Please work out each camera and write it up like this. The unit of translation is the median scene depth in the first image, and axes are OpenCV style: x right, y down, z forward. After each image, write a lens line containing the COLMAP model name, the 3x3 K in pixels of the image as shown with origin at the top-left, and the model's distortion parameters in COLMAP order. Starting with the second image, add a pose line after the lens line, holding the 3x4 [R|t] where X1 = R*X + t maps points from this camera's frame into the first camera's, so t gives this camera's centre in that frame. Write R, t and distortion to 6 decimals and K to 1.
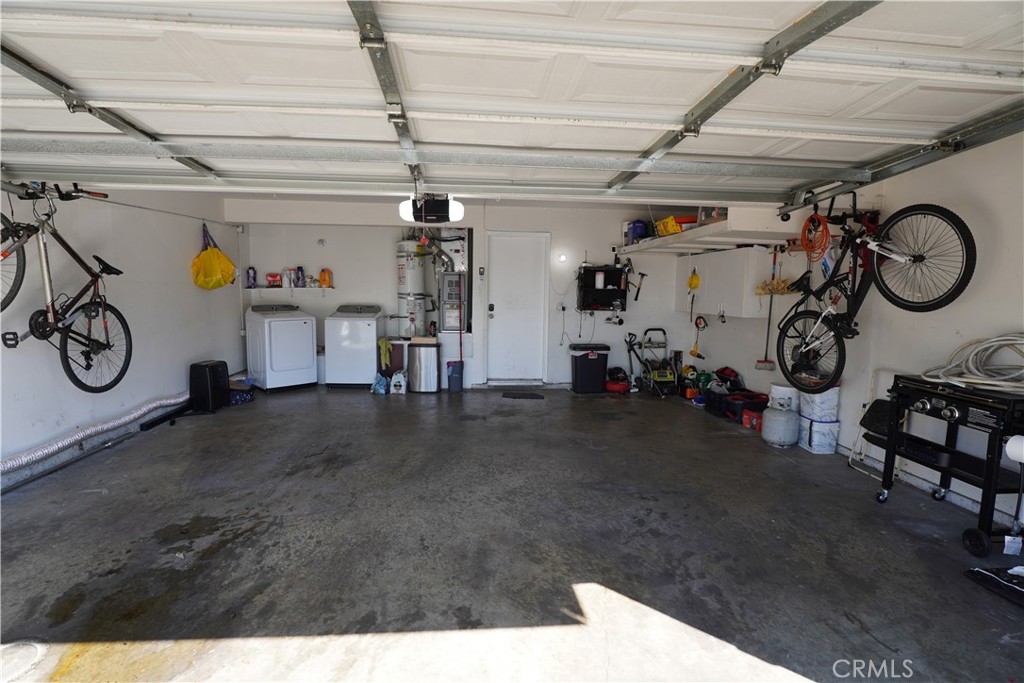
lens RADIAL K [[498.3, 0, 515.1], [0, 498.3, 341.0], [0, 0, 1]] dist [-0.015886, 0.000245]
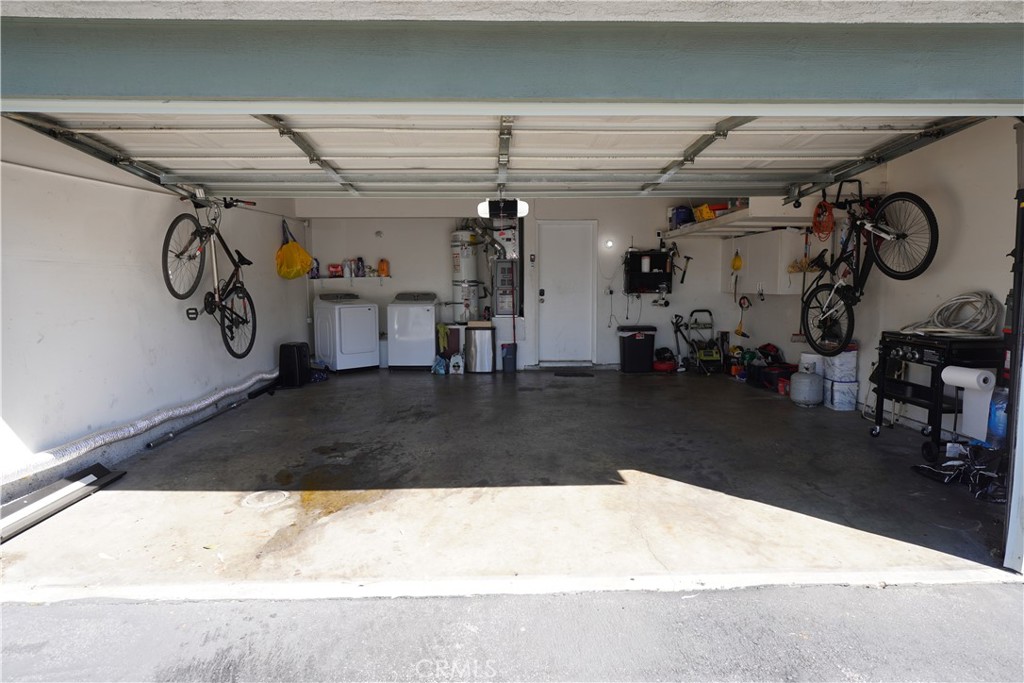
lens RADIAL K [[620.8, 0, 514.4], [0, 620.8, 342.2], [0, 0, 1]] dist [0.006501, 0.002946]
pose [[0.997899, -0.014094, -0.063240, -0.041743], [0.013445, 0.999853, -0.010683, 0.087738], [0.063381, 0.009810, 0.997941, -0.532235]]
